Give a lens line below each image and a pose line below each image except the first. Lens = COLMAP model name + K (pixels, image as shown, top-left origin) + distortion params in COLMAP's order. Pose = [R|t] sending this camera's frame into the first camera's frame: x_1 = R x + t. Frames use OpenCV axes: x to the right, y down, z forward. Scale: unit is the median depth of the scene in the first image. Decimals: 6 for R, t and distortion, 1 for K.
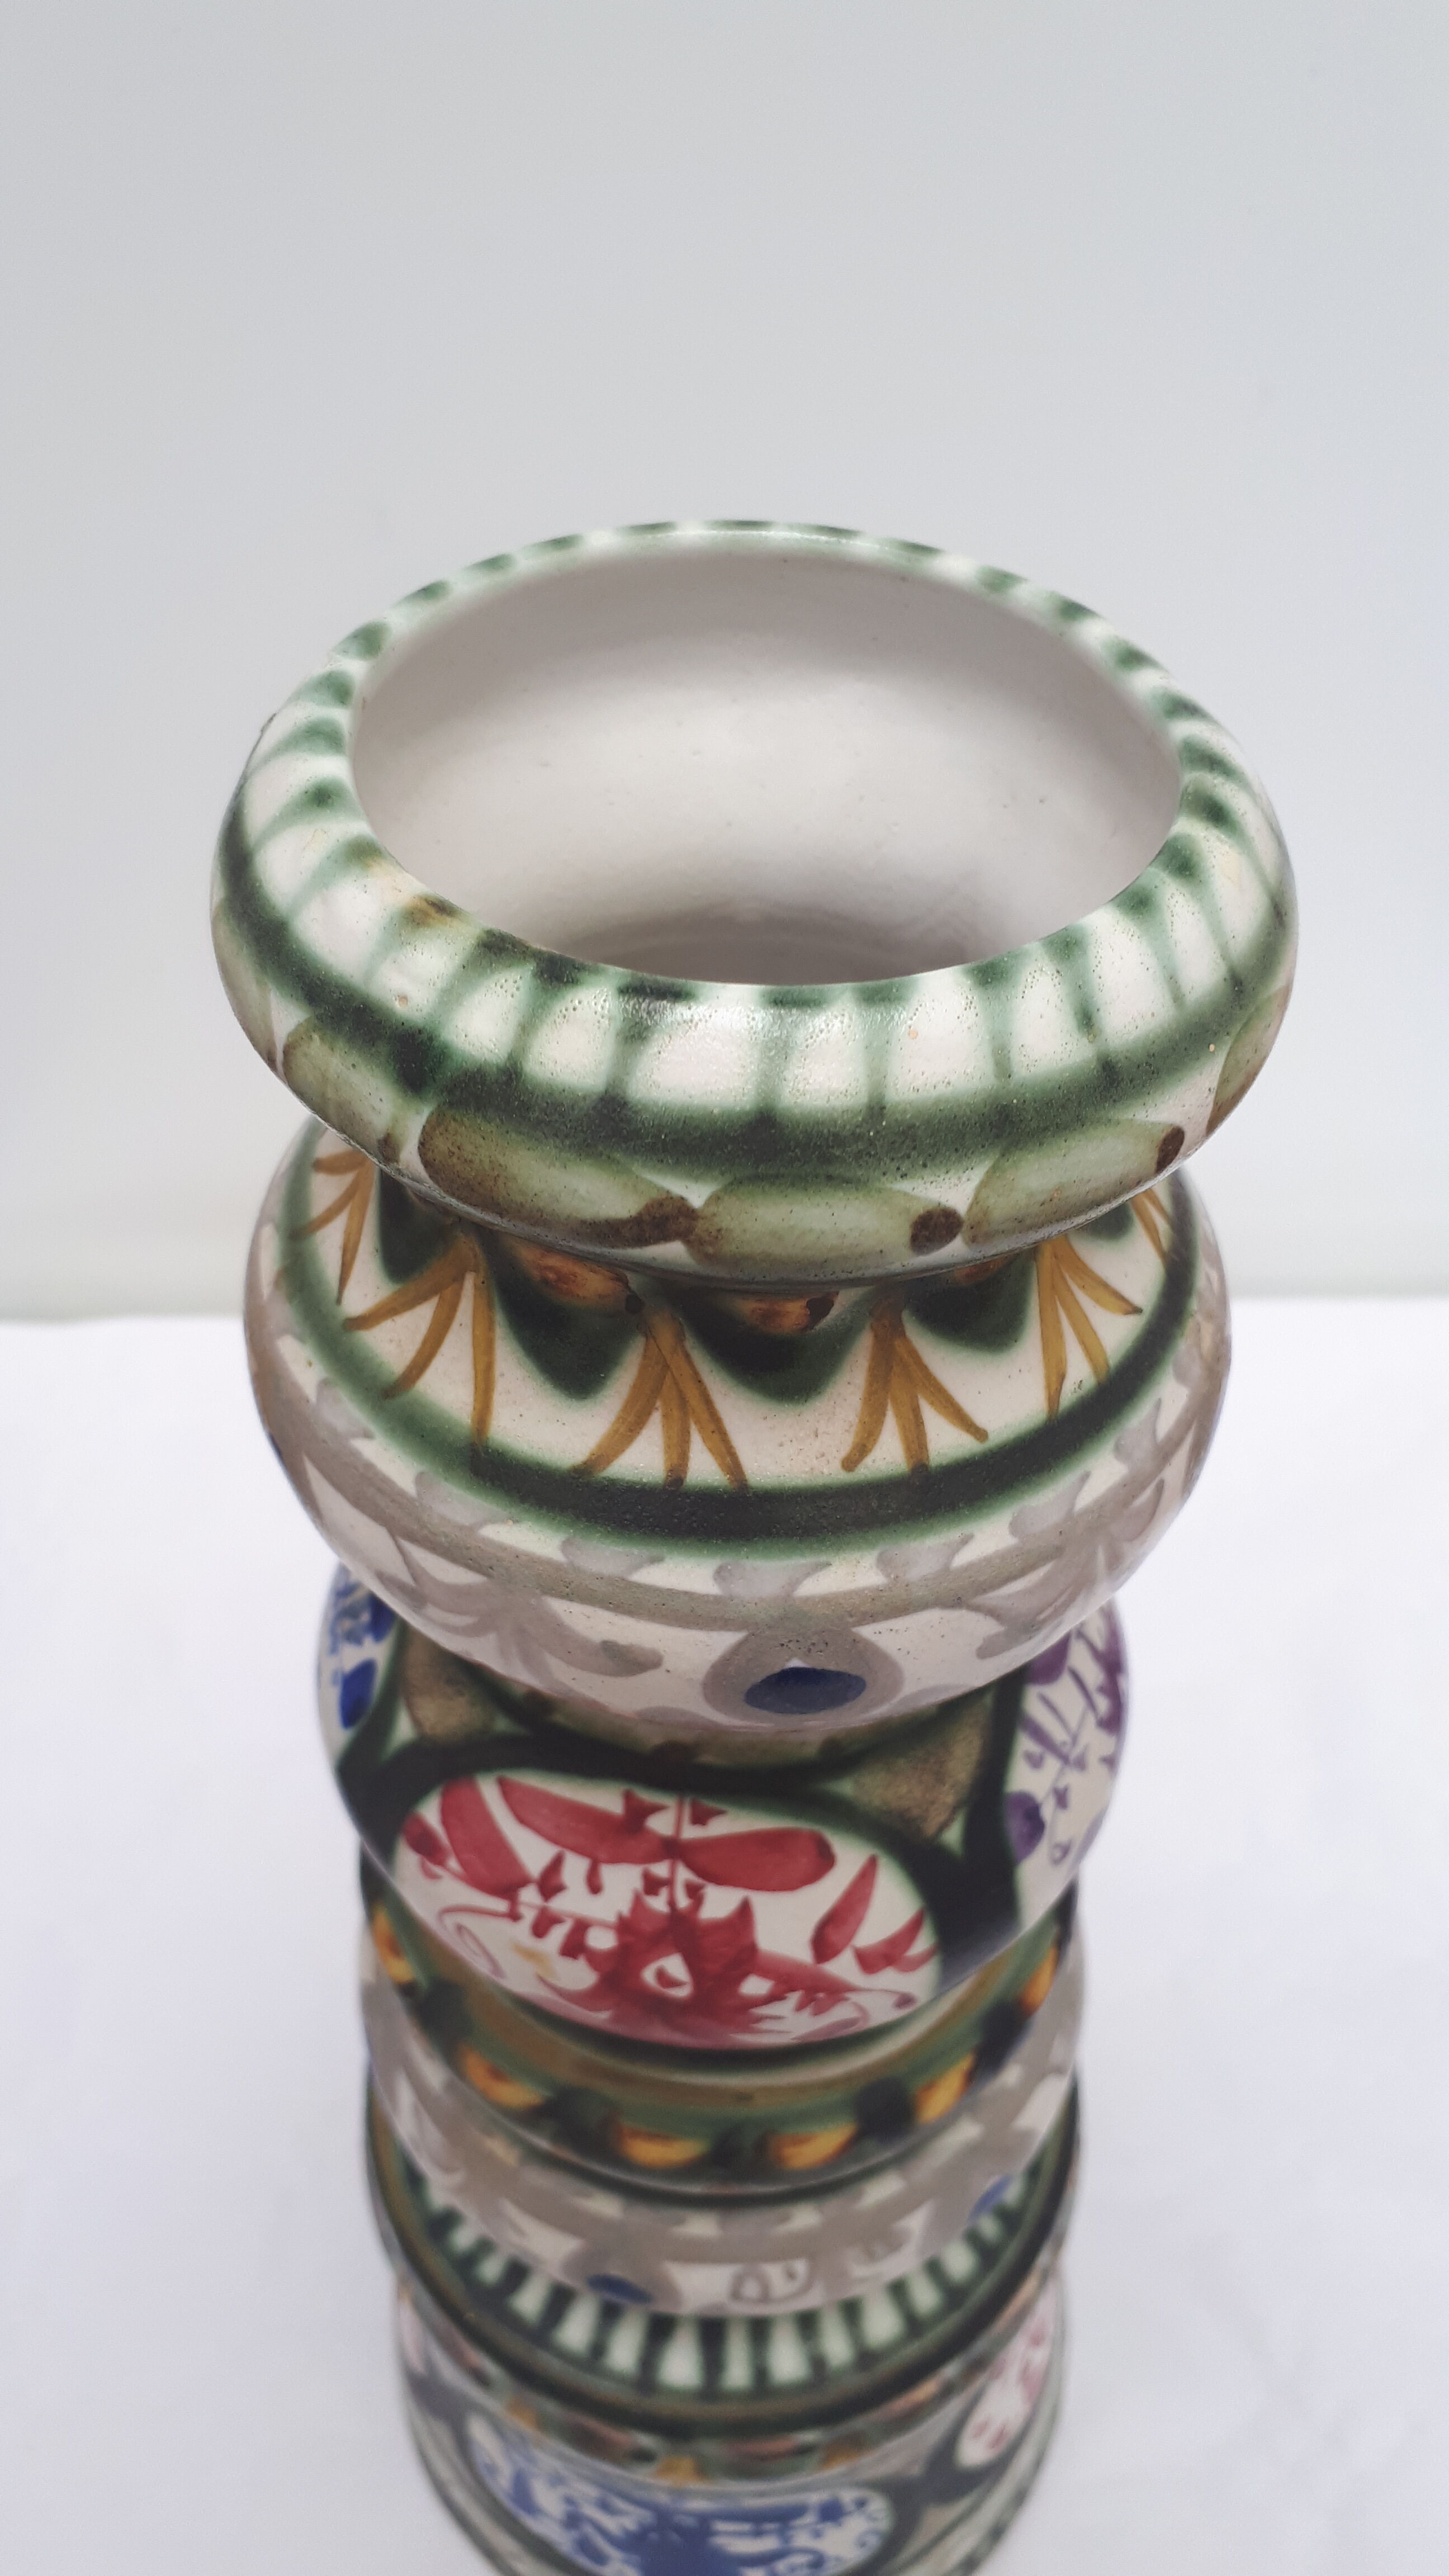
lens RADIAL K [[2129.1, 0, 724.5], [0, 2129.1, 1288.0], [0, 0, 1]] dist [0.117511, -0.269928]
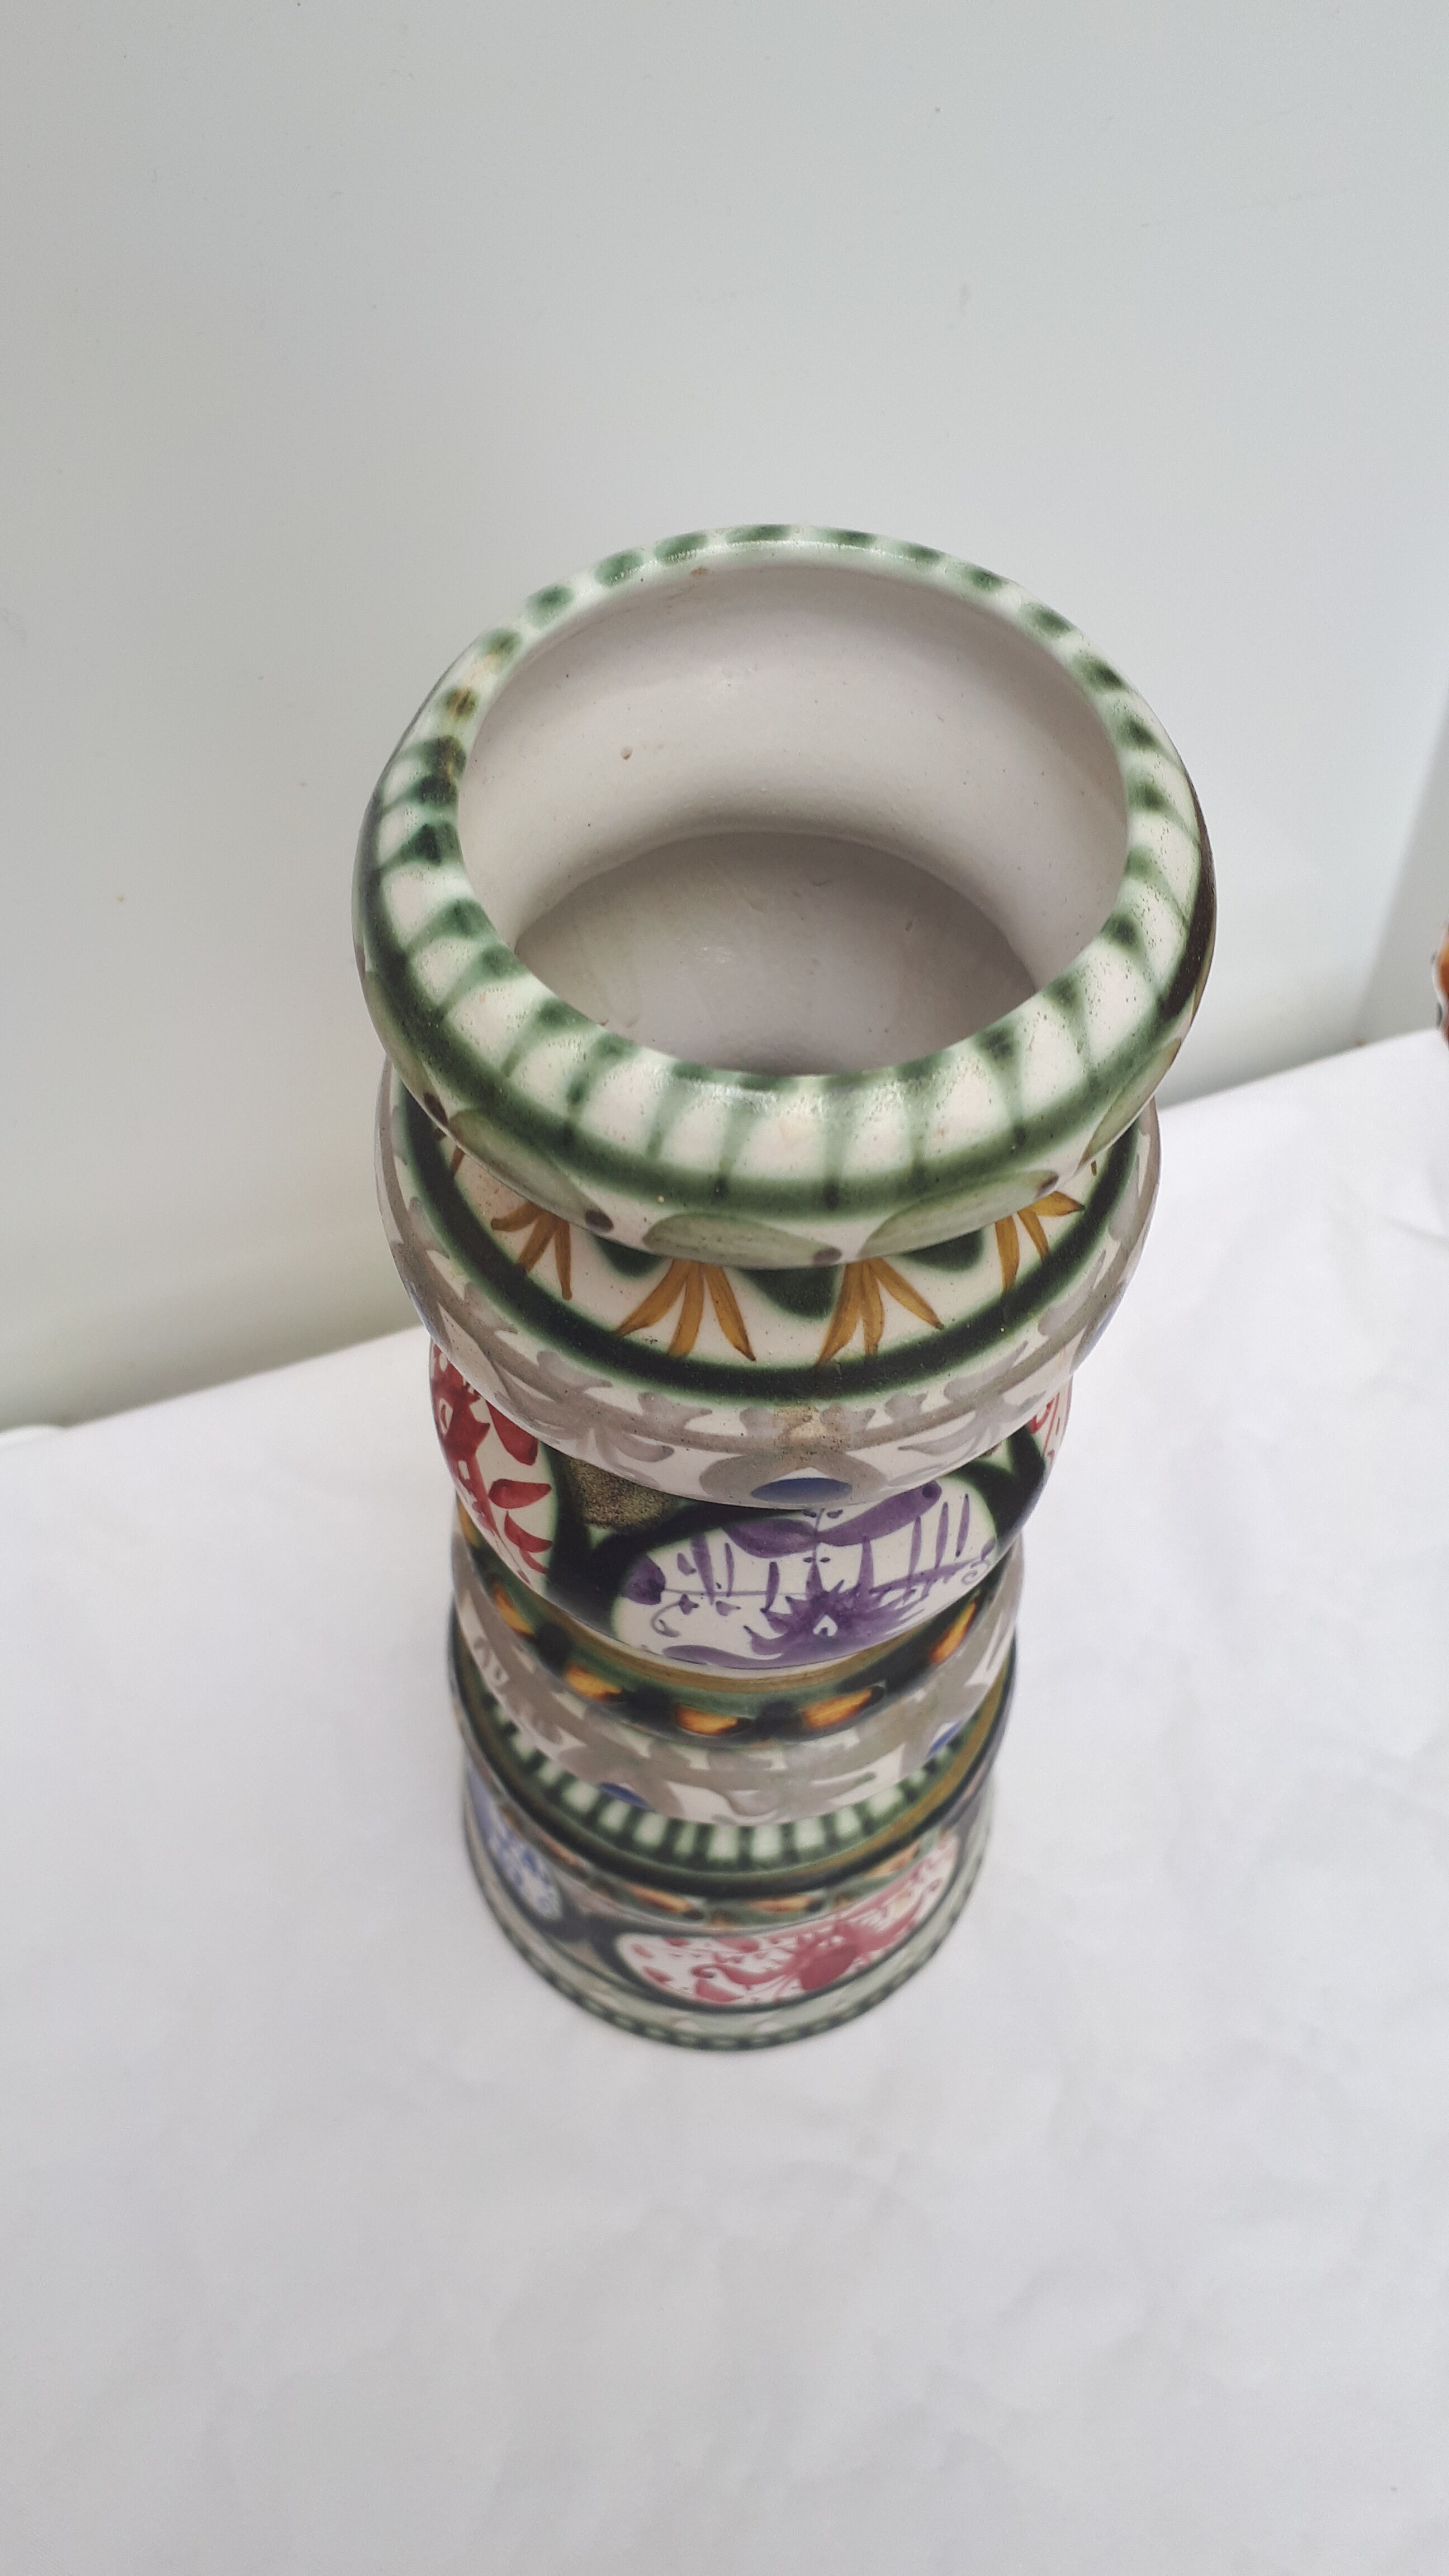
lens RADIAL K [[2129.1, 0, 724.5], [0, 2129.1, 1288.0], [0, 0, 1]] dist [0.117511, -0.269928]
pose [[0.421403, 0.789712, -0.445841, 0.610191], [-0.648348, 0.606093, 0.460756, -0.495664], [0.634086, 0.094896, 0.767418, 0.029482]]
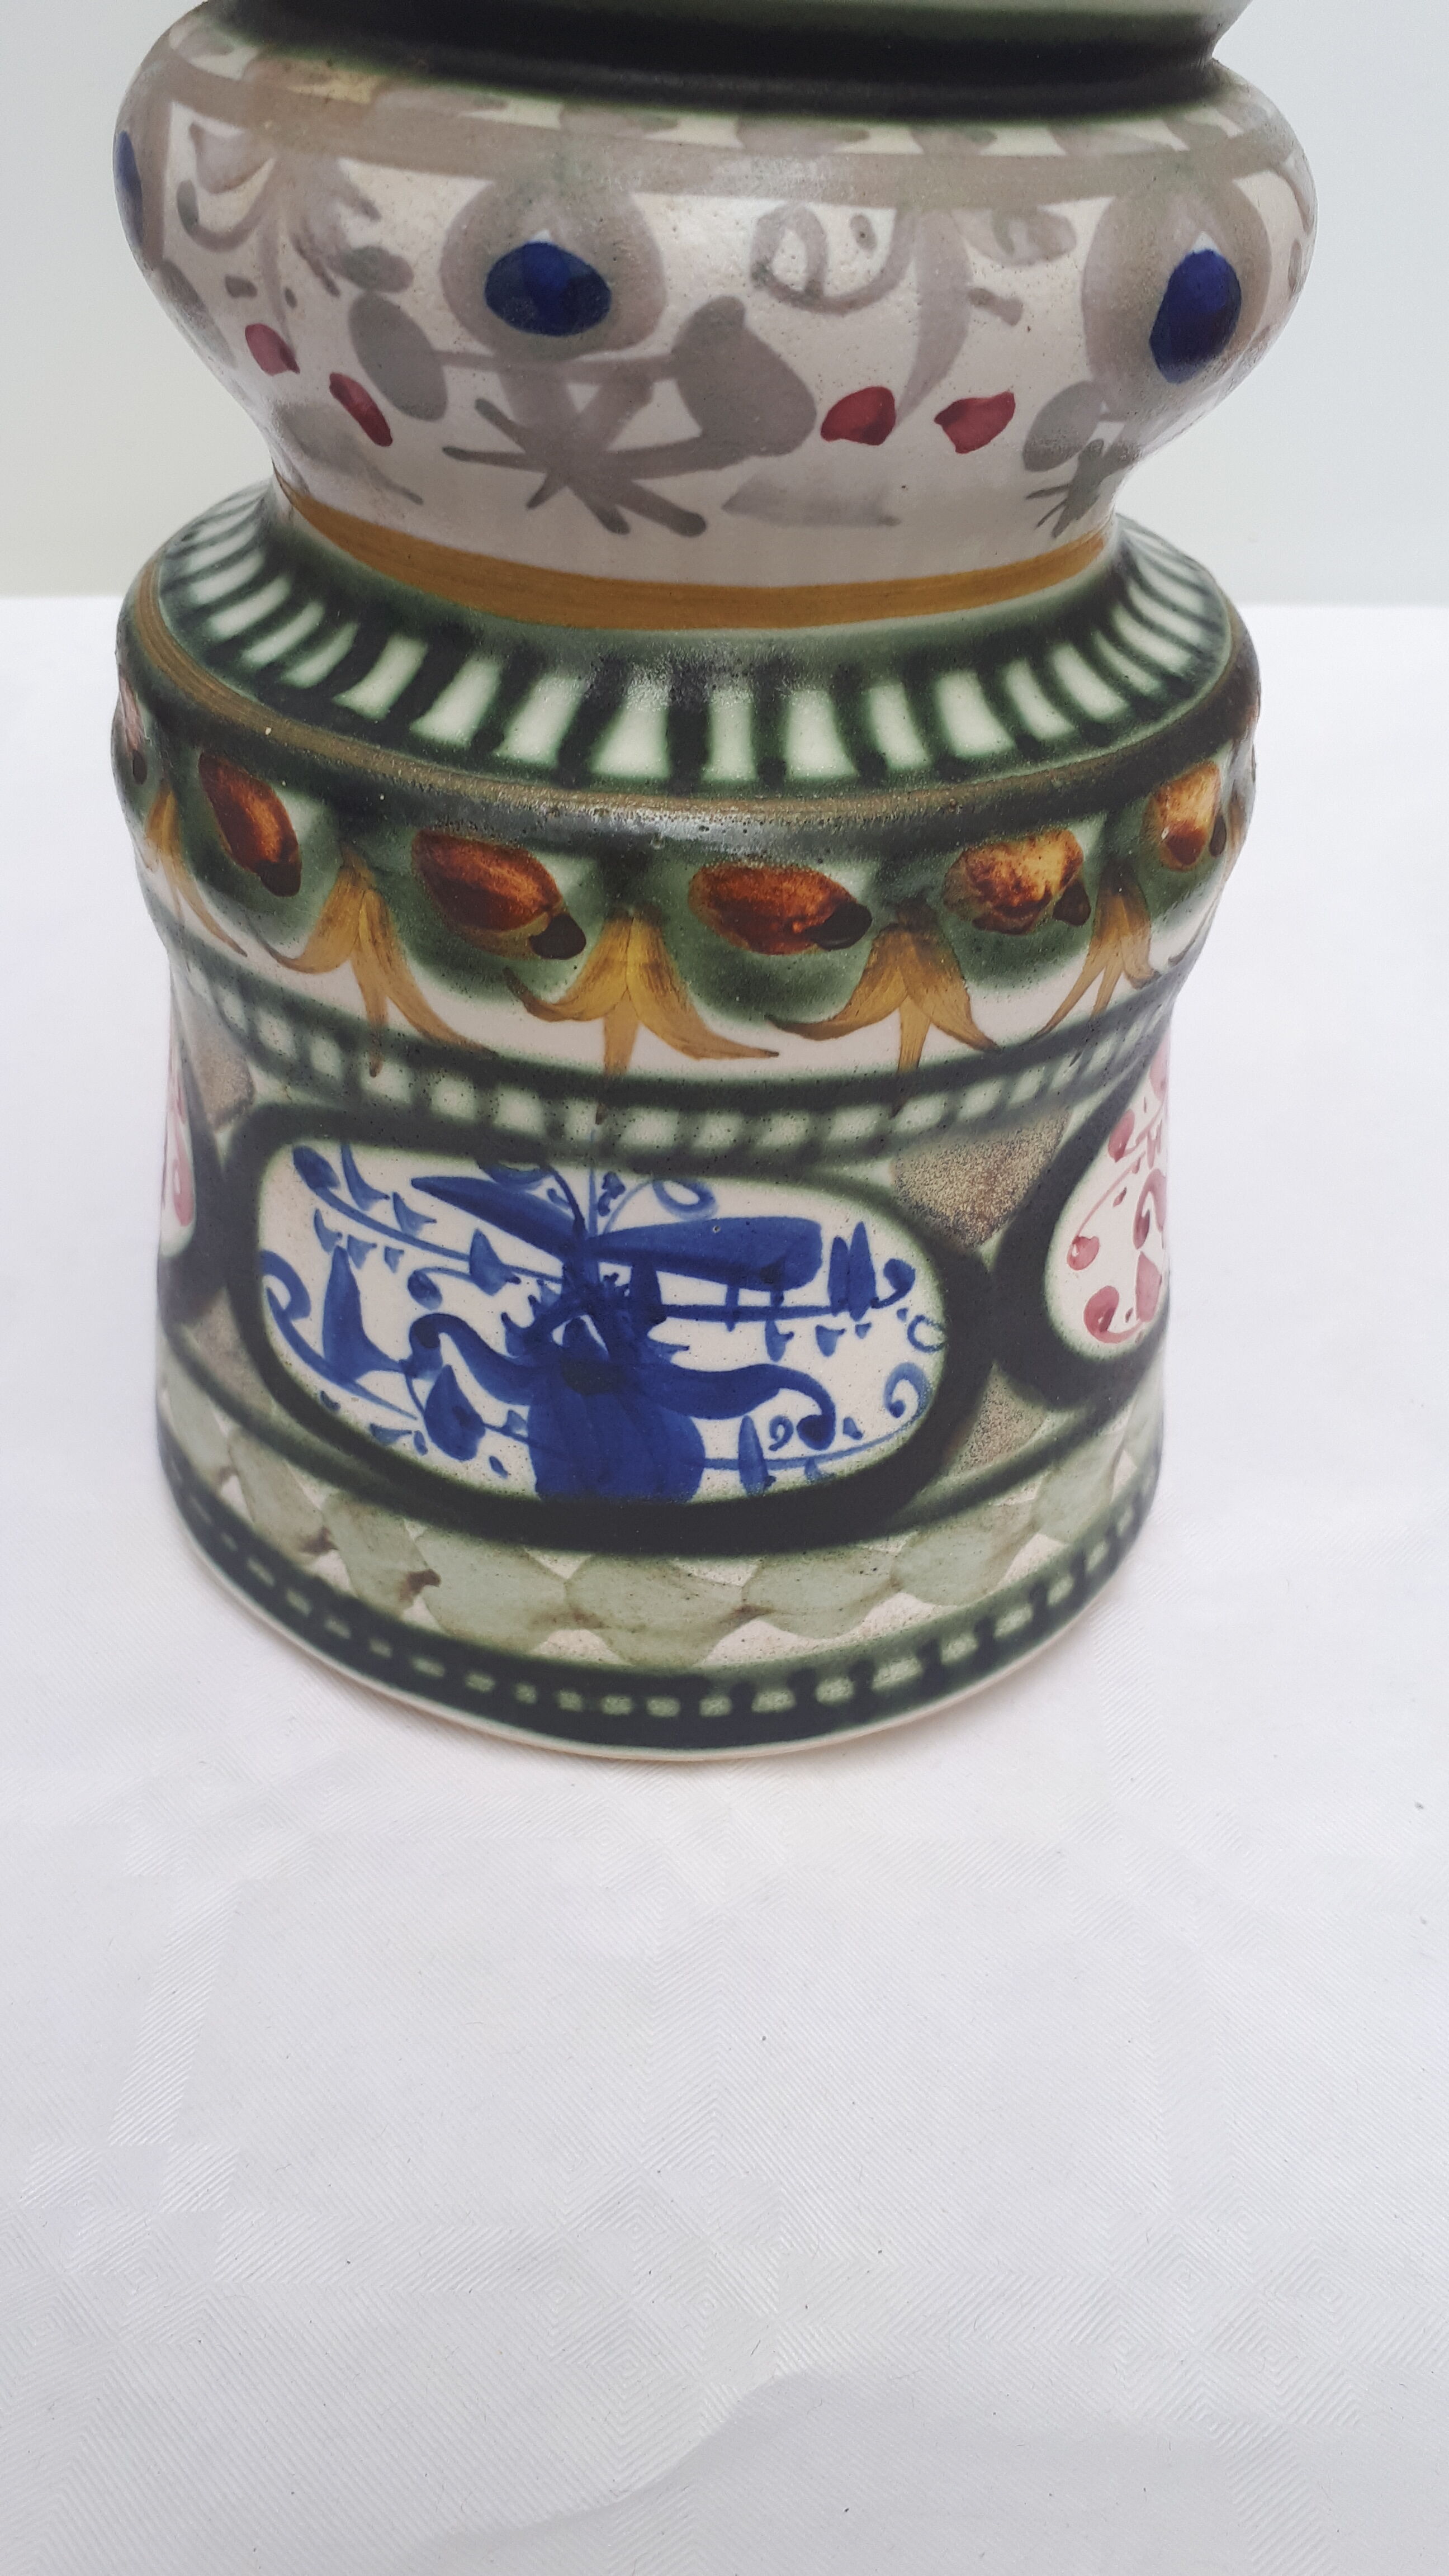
lens RADIAL K [[2129.1, 0, 724.5], [0, 2129.1, 1288.0], [0, 0, 1]] dist [0.117511, -0.269928]
pose [[0.997662, 0.036502, 0.057784, -0.032062], [-0.029080, 0.991800, -0.124448, 0.962190], [-0.061853, 0.122476, 0.990542, 0.598972]]
